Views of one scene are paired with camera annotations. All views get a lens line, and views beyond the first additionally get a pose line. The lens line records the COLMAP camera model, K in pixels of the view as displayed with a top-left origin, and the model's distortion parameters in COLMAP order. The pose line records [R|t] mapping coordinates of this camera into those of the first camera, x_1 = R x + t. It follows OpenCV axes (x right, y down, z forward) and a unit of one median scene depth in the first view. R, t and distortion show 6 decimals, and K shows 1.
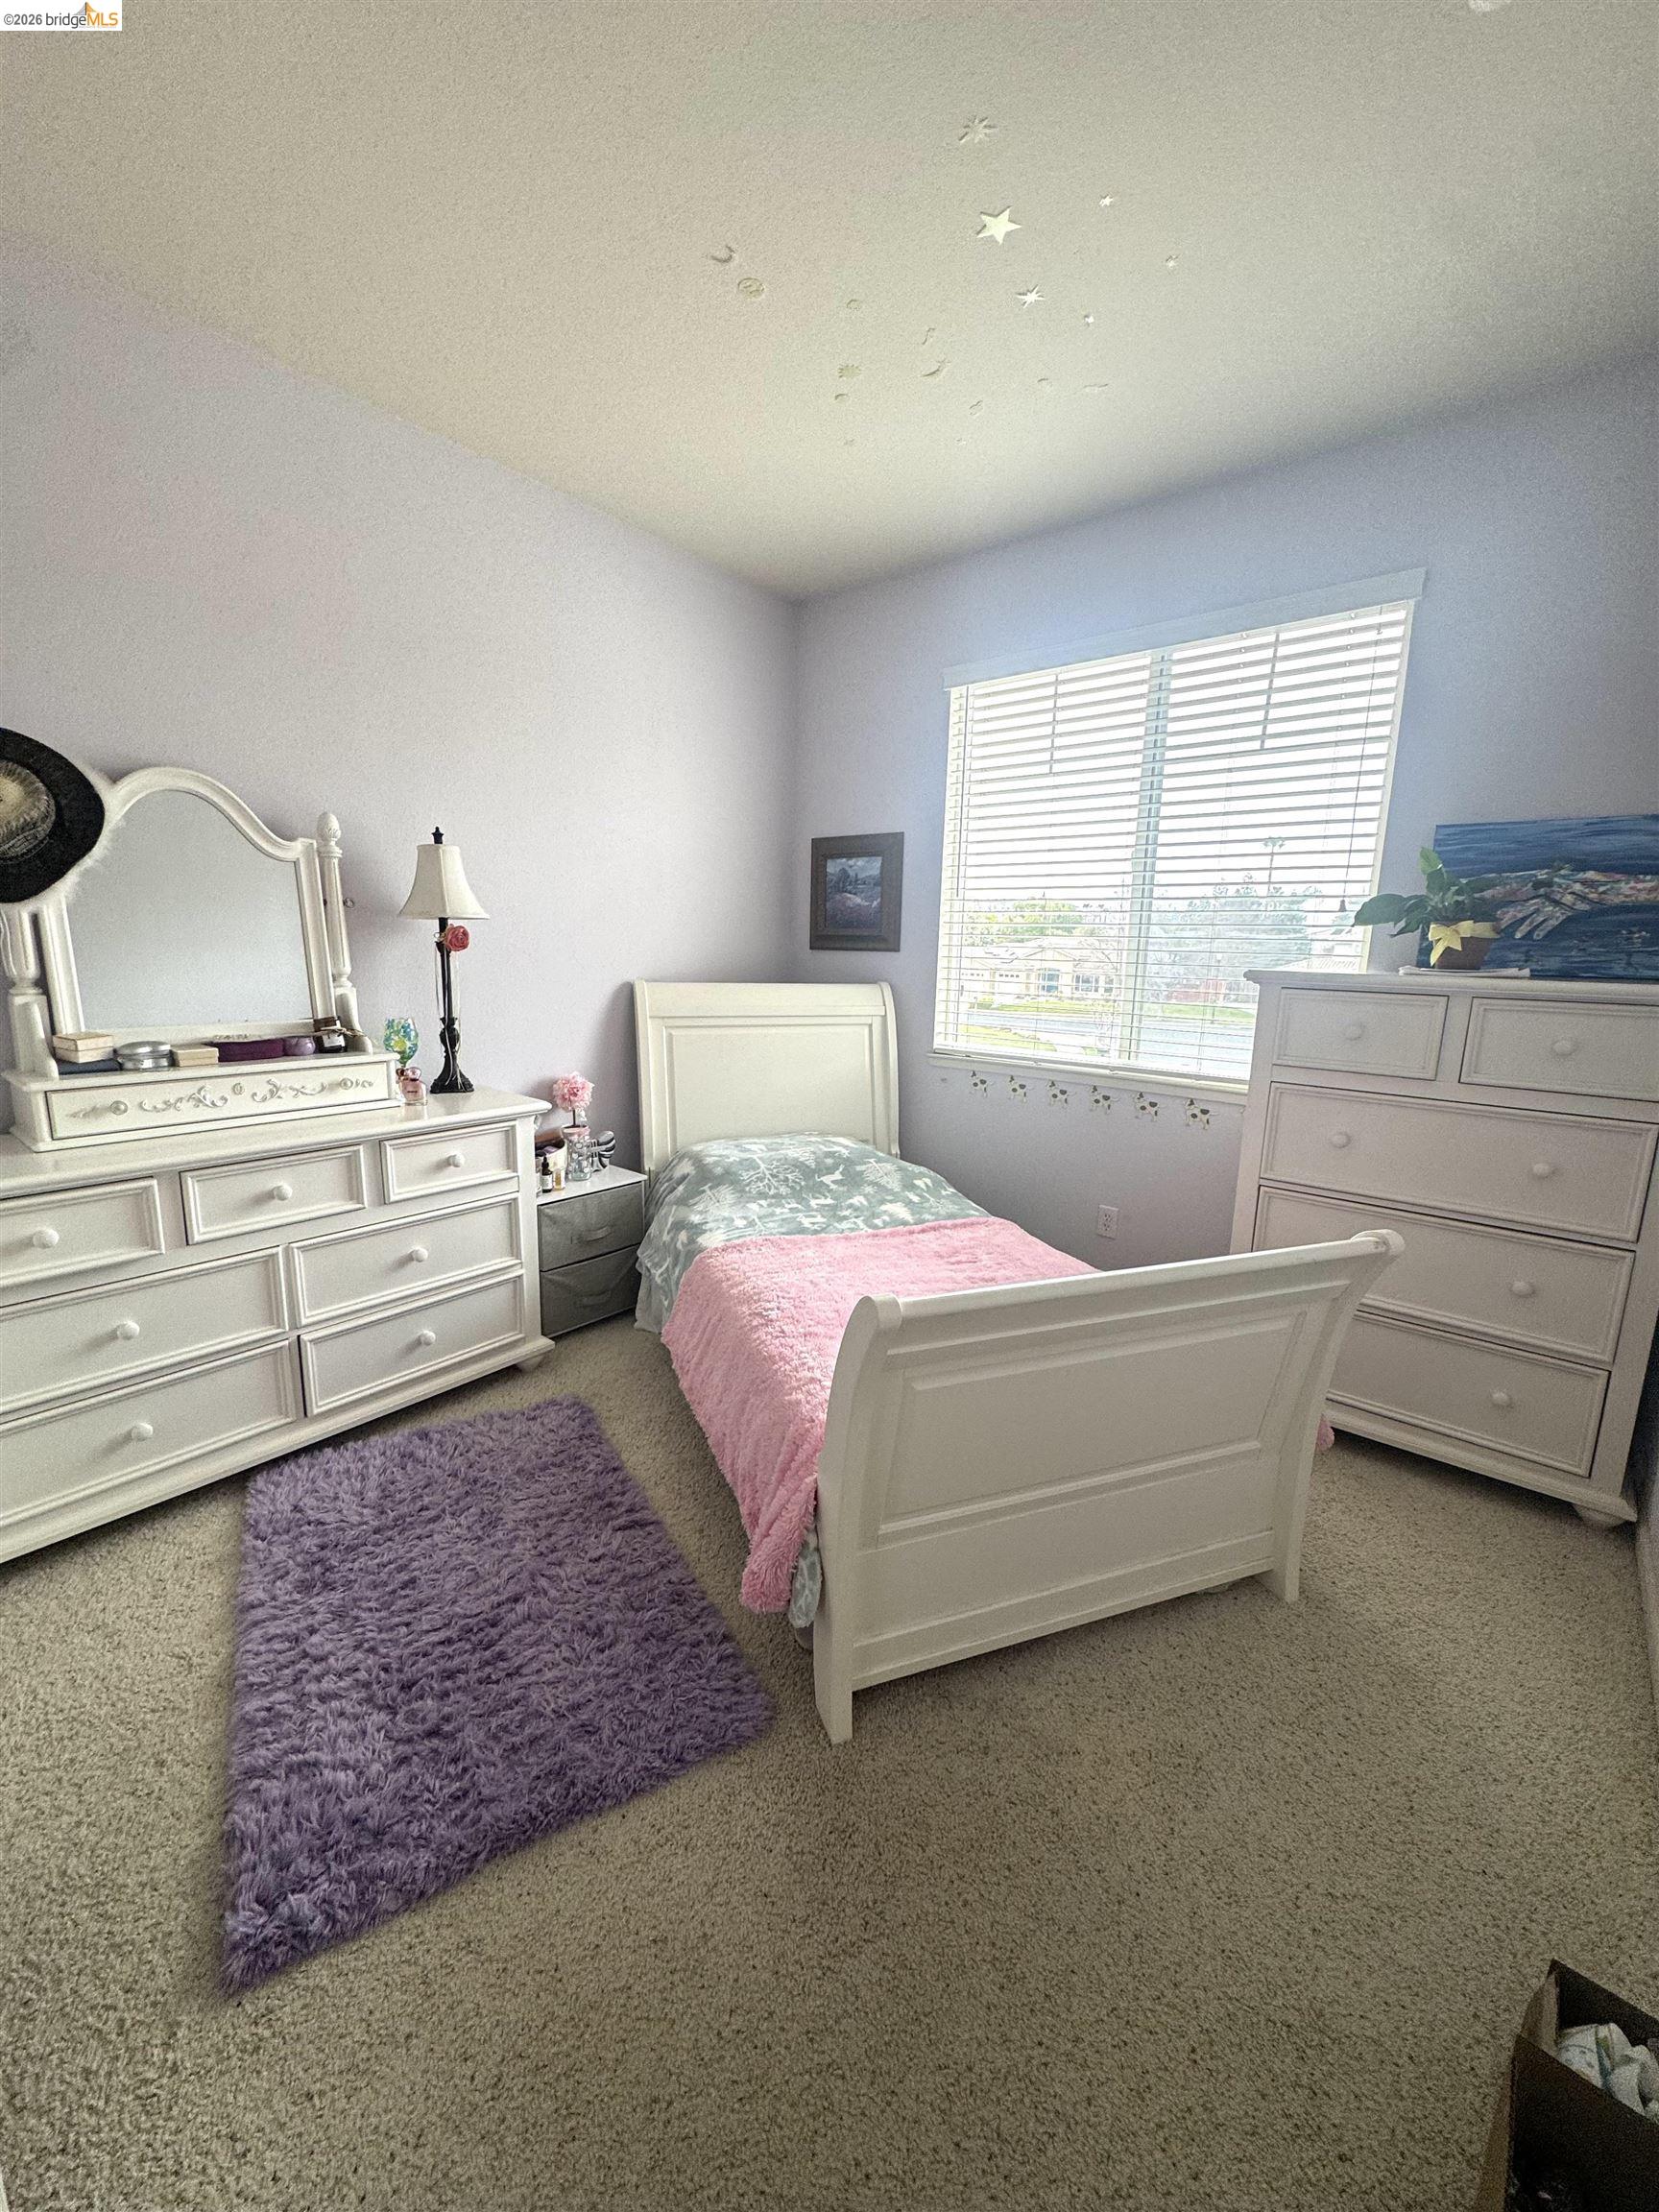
lens RADIAL K [[879.1, 0, 829.0], [0, 879.1, 1101.6], [0, 0, 1]] dist [-0.002719, 0.000879]
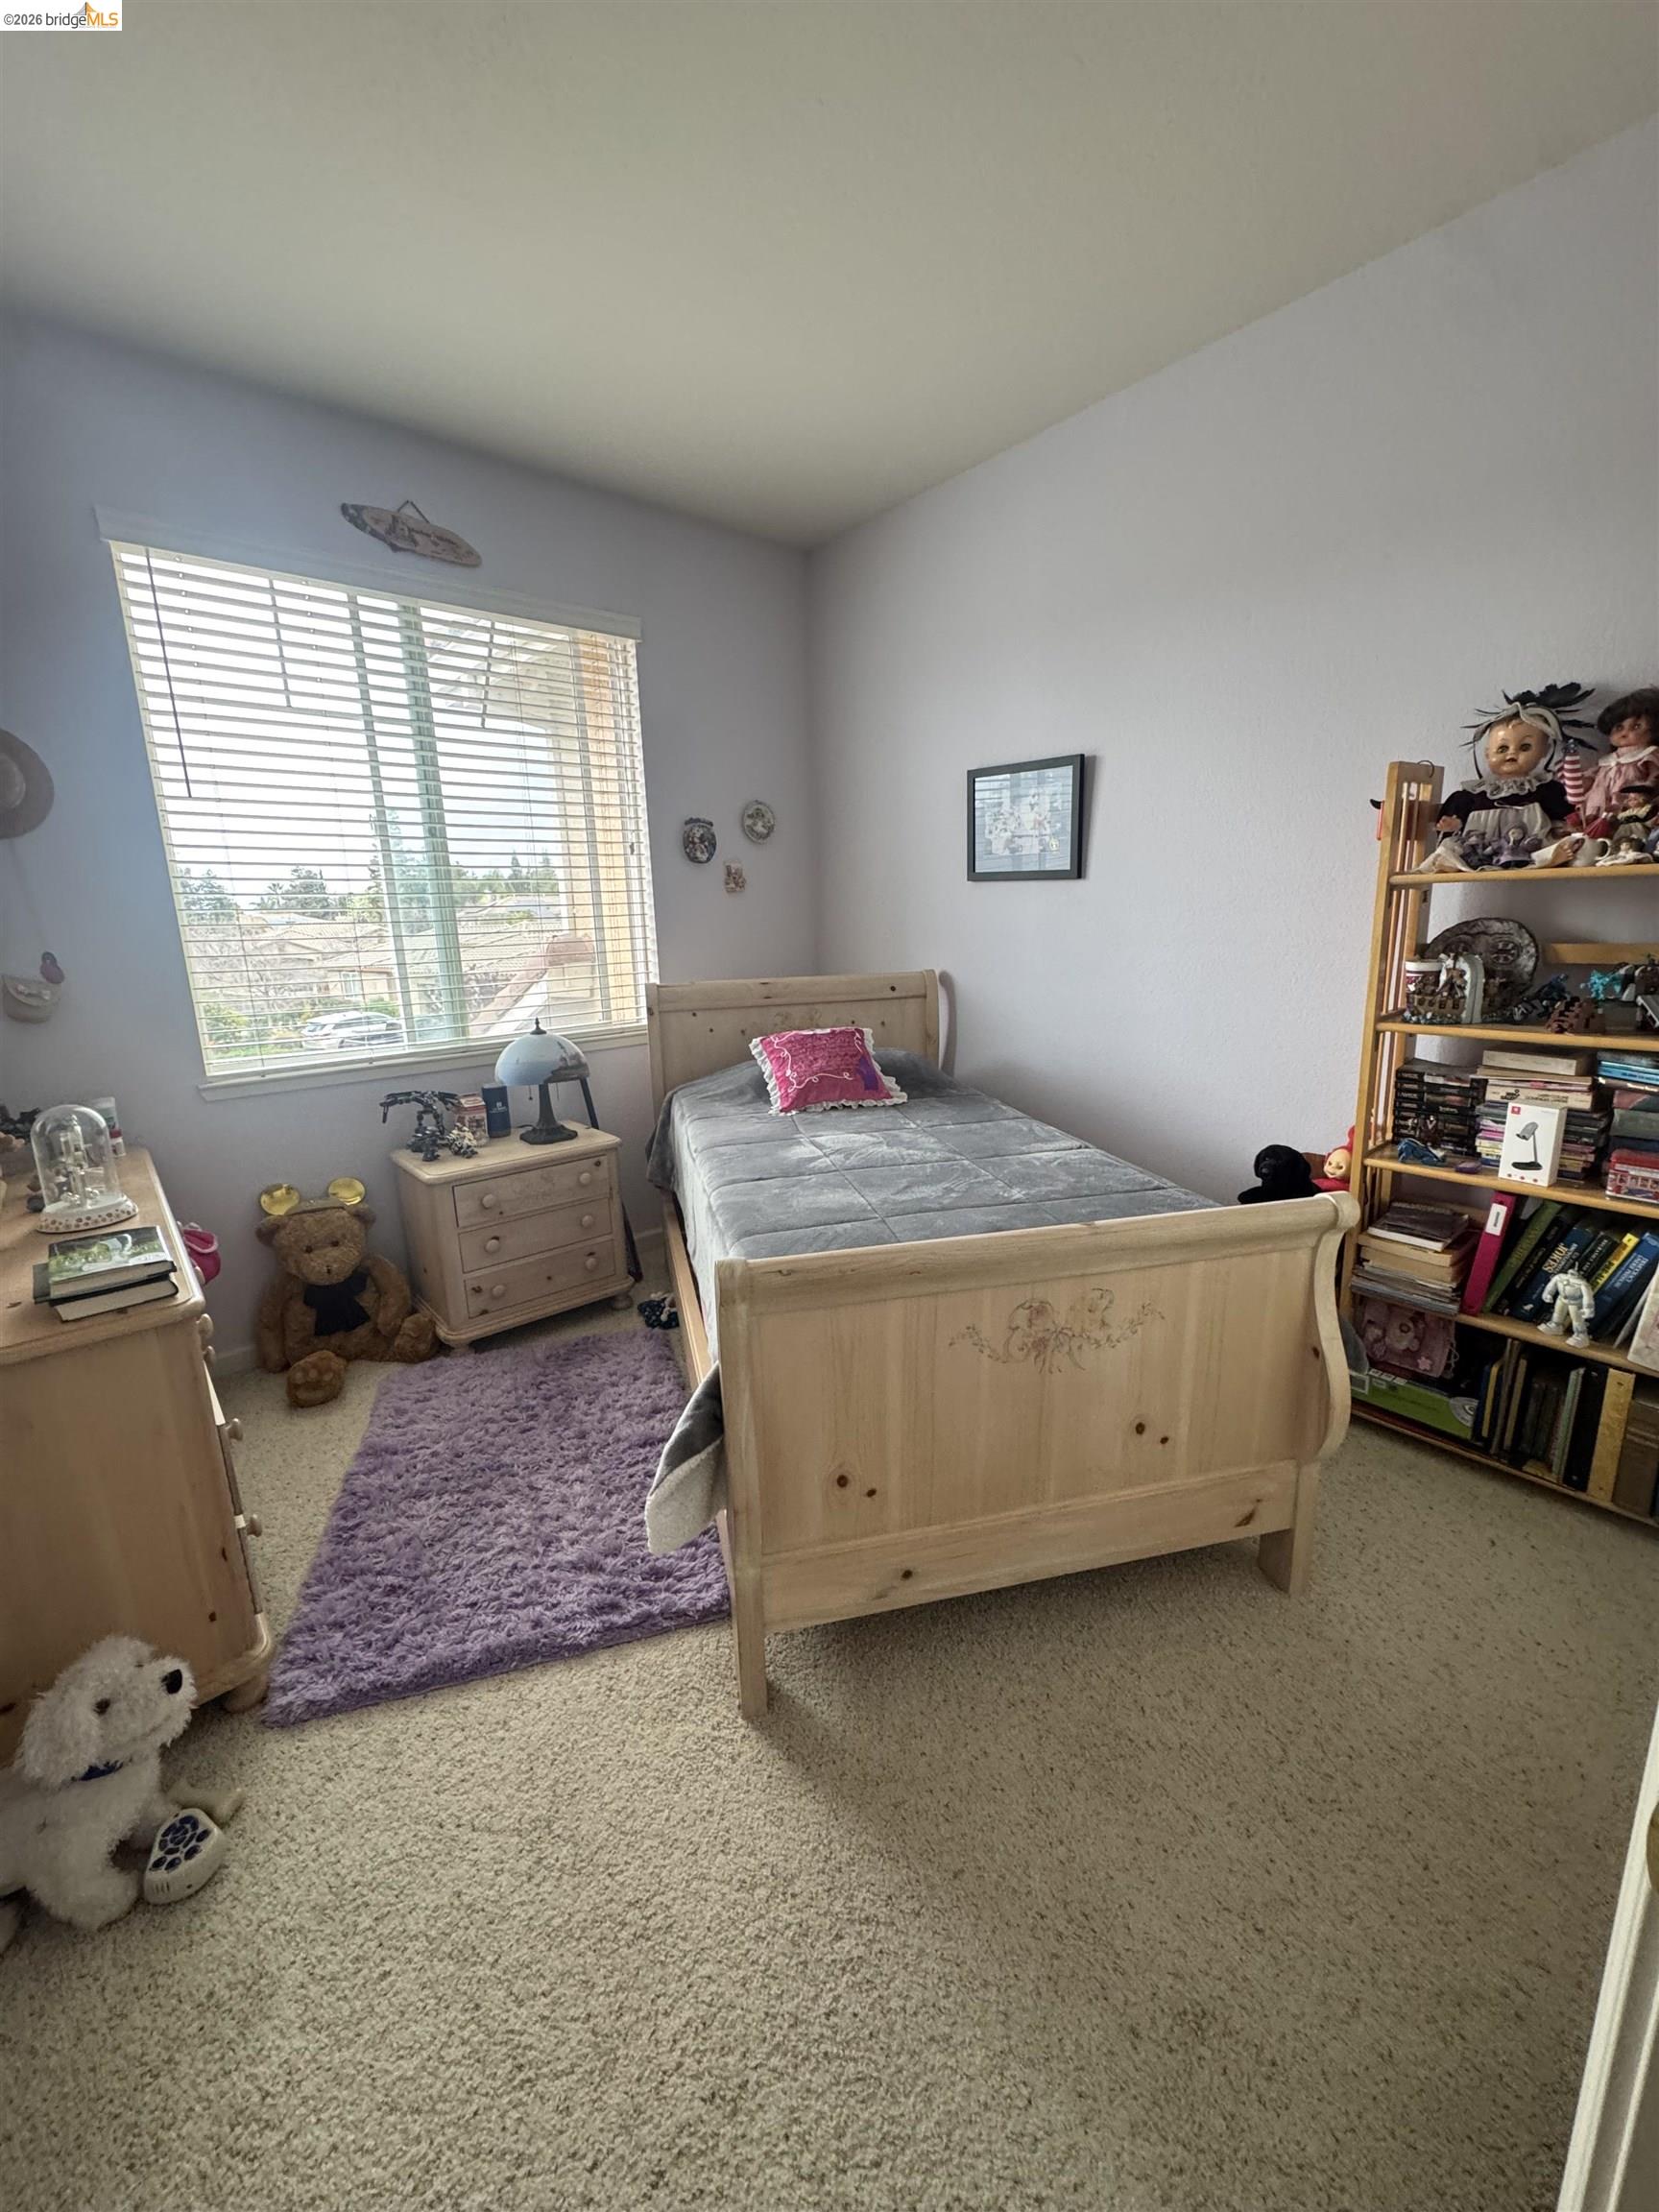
lens RADIAL K [[879.1, 0, 829.0], [0, 879.1, 1101.6], [0, 0, 1]] dist [-0.002719, 0.000879]
pose [[0.173113, -0.231657, 0.957271, -0.529218], [0.219888, 0.956503, 0.191707, -0.078165], [-0.960042, 0.177305, 0.216521, 0.432694]]
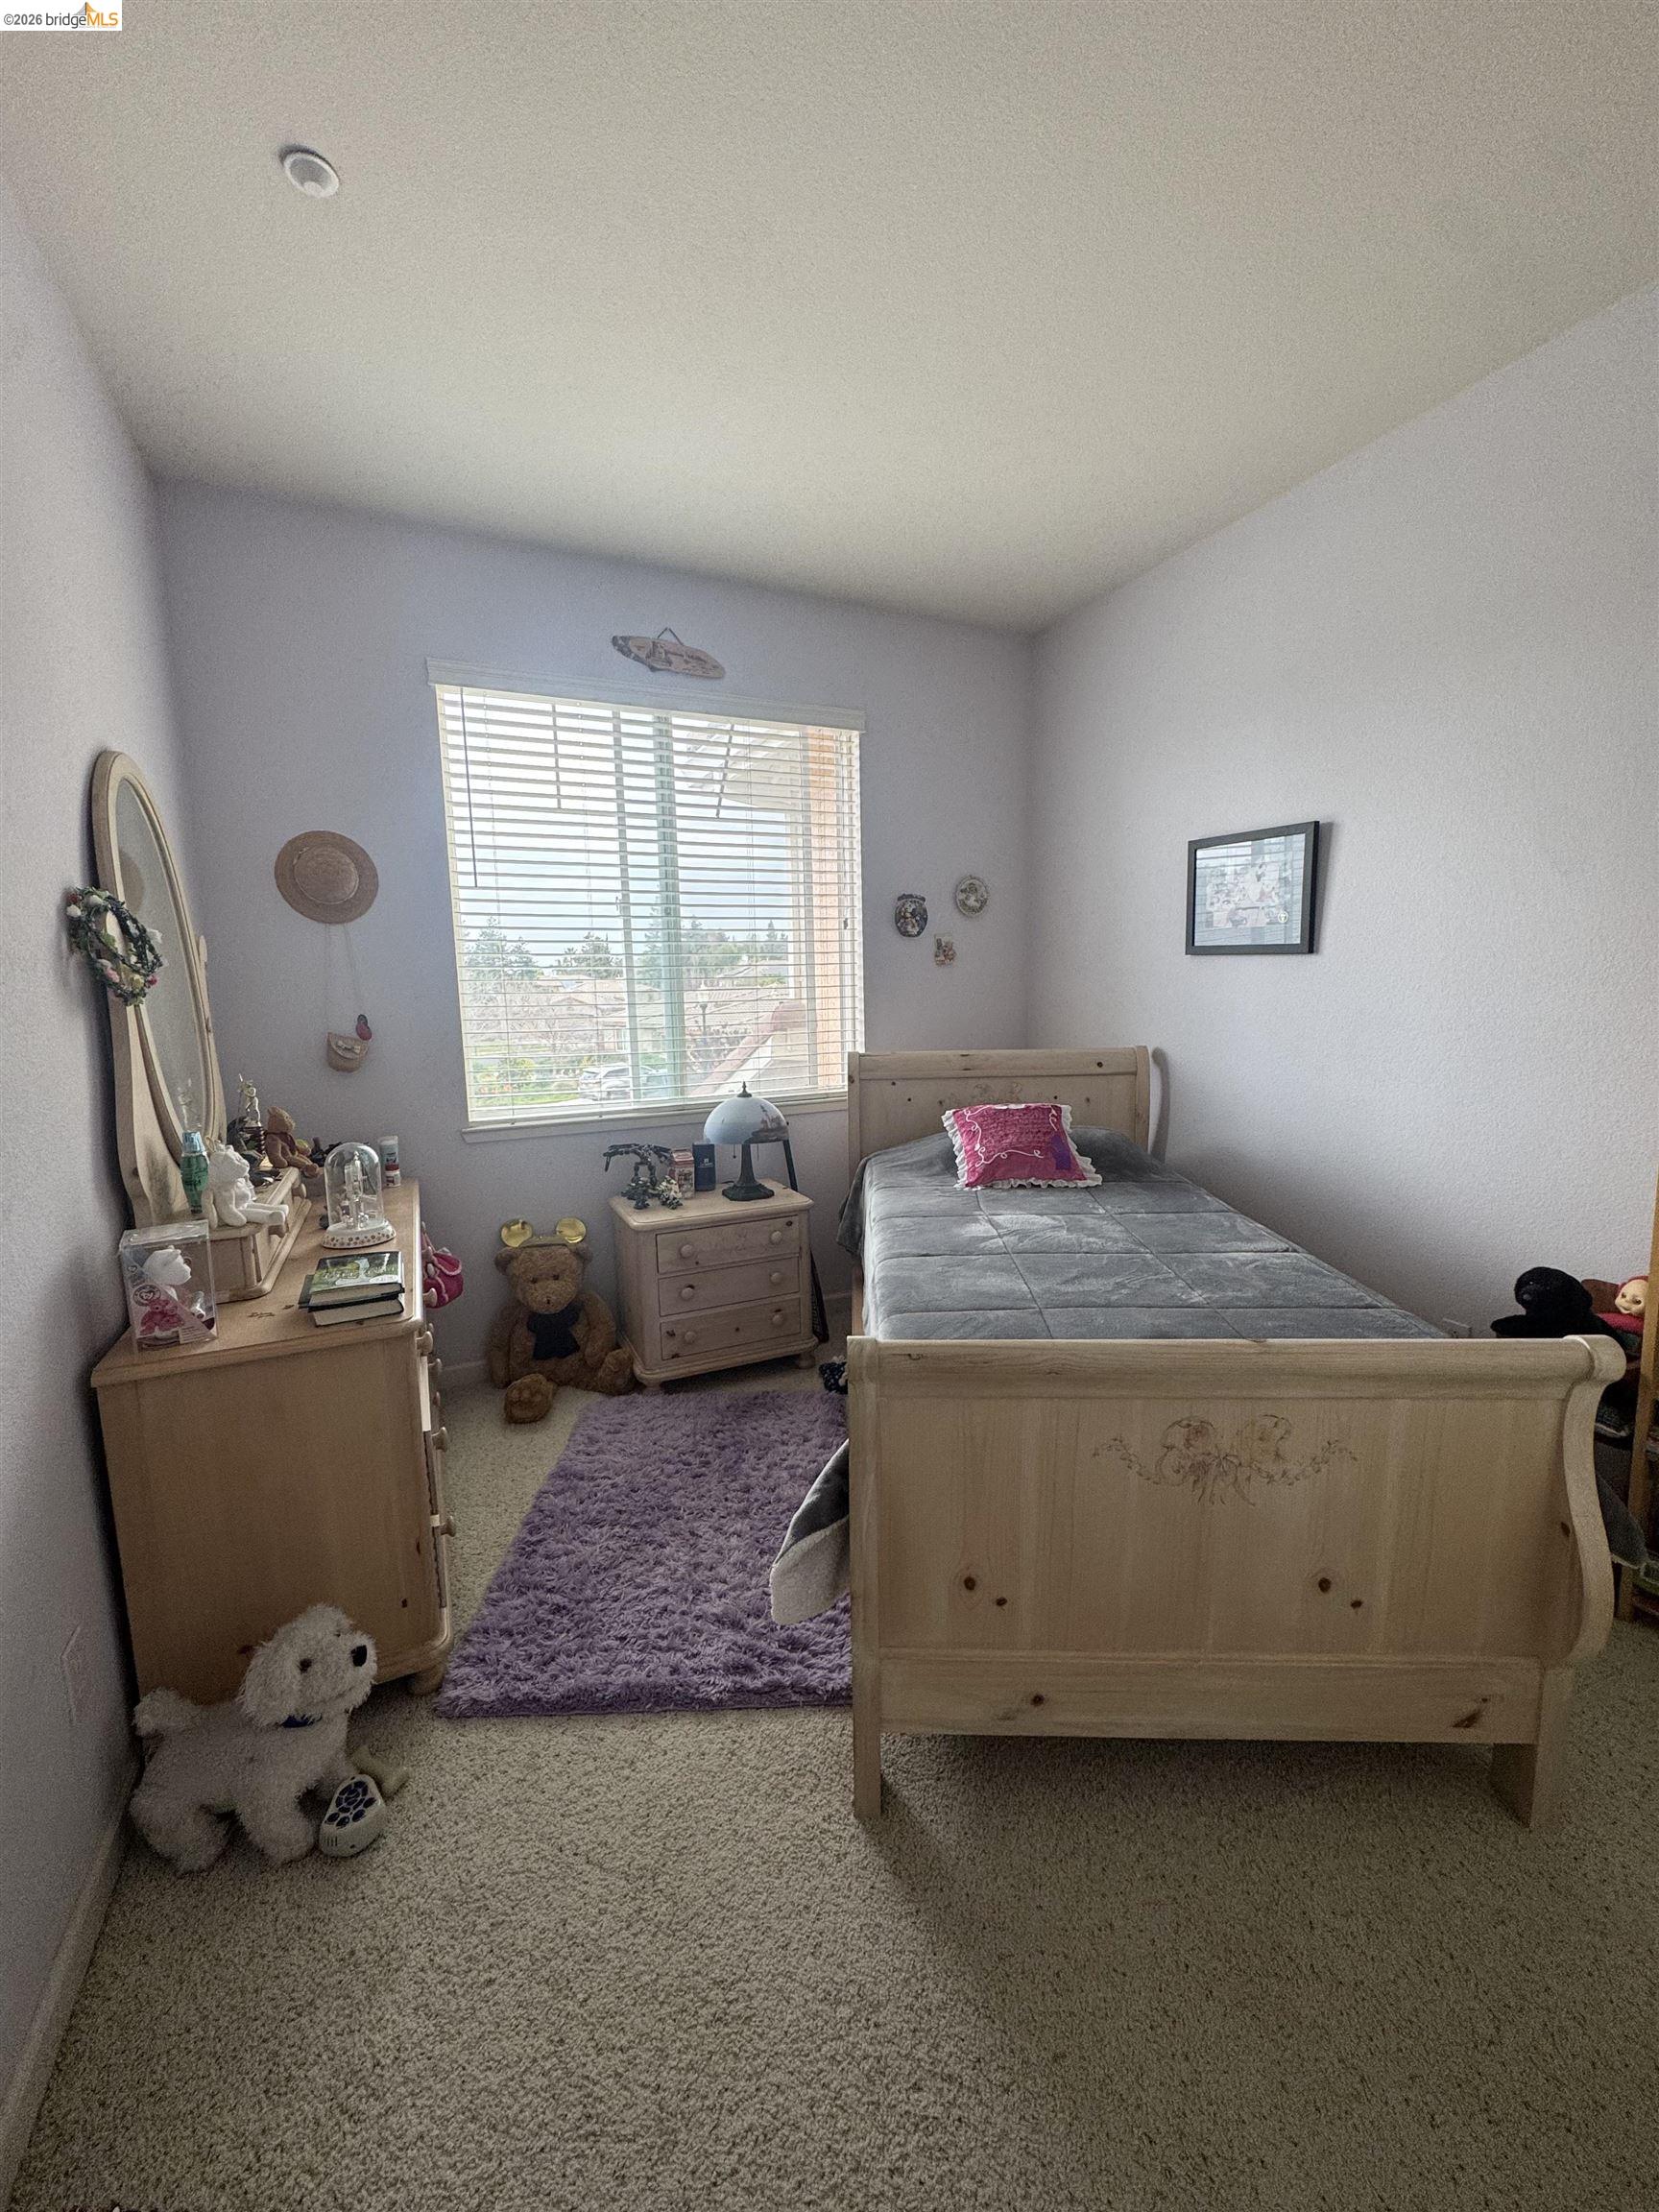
lens RADIAL K [[879.1, 0, 829.0], [0, 879.1, 1101.6], [0, 0, 1]] dist [-0.002719, 0.000879]
pose [[0.426489, -0.149367, 0.892074, -0.520890], [0.201009, 0.977259, 0.067530, -0.078478], [-0.881874, 0.150514, 0.446814, 0.391224]]
